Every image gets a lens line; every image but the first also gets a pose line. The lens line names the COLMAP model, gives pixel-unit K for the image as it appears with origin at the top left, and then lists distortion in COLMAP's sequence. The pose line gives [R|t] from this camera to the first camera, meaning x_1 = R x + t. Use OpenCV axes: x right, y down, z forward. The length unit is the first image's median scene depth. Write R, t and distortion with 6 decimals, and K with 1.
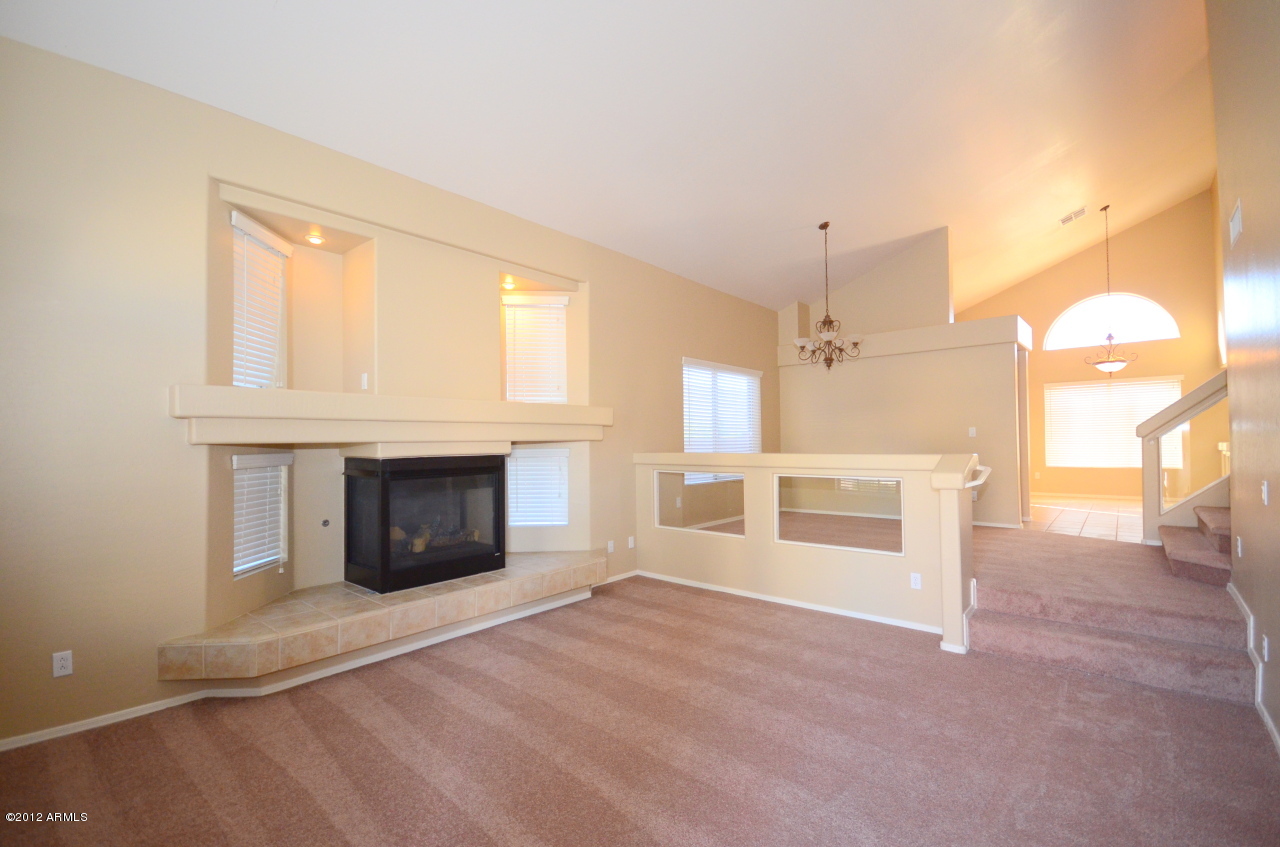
lens RADIAL K [[555.5, 0, 641.3], [0, 555.5, 430.8], [0, 0, 1]] dist [-0.018930, -0.000802]
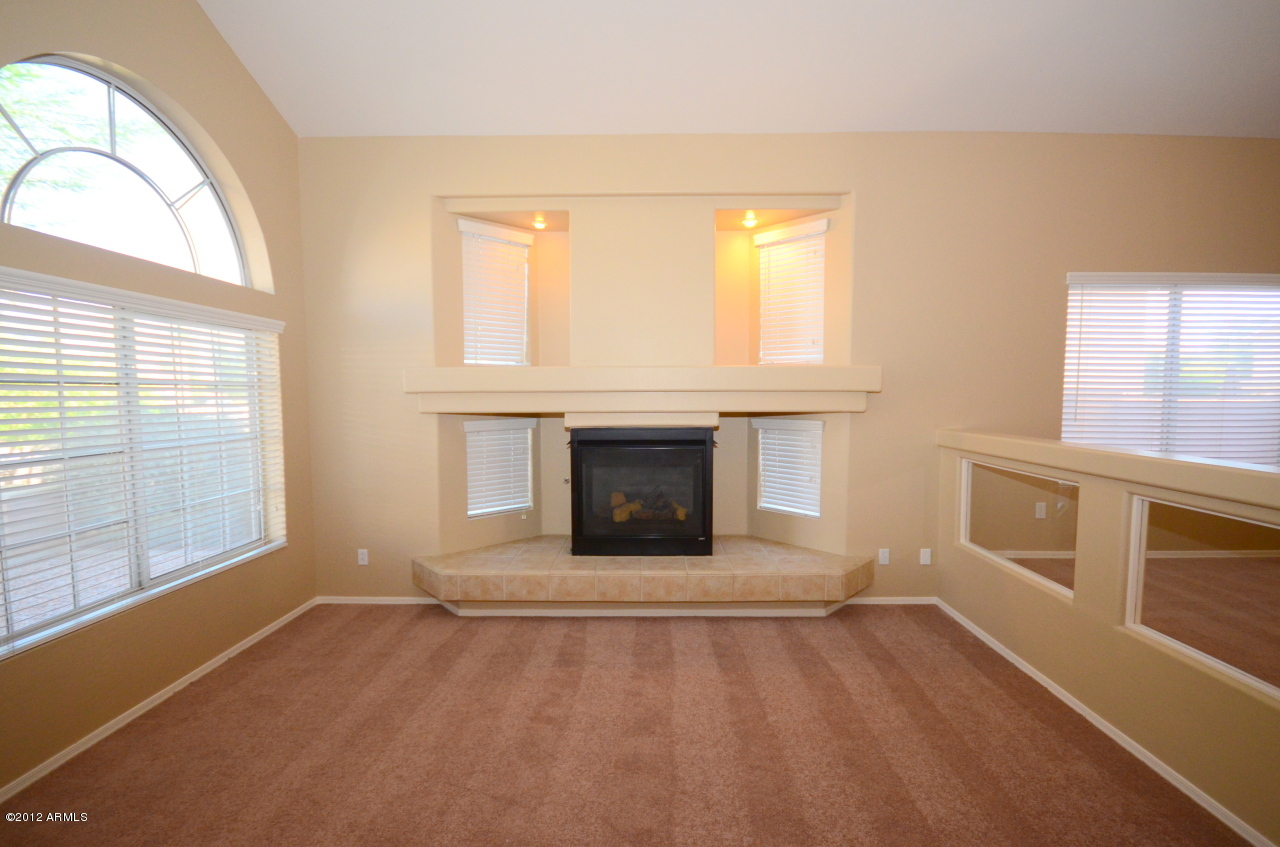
lens RADIAL K [[555.5, 0, 641.3], [0, 555.5, 430.8], [0, 0, 1]] dist [-0.018930, -0.000802]
pose [[0.643377, 0.061087, -0.763109, 0.394262], [0.011106, 0.995962, 0.089090, -0.034430], [0.765469, -0.065794, 0.640100, 0.415317]]
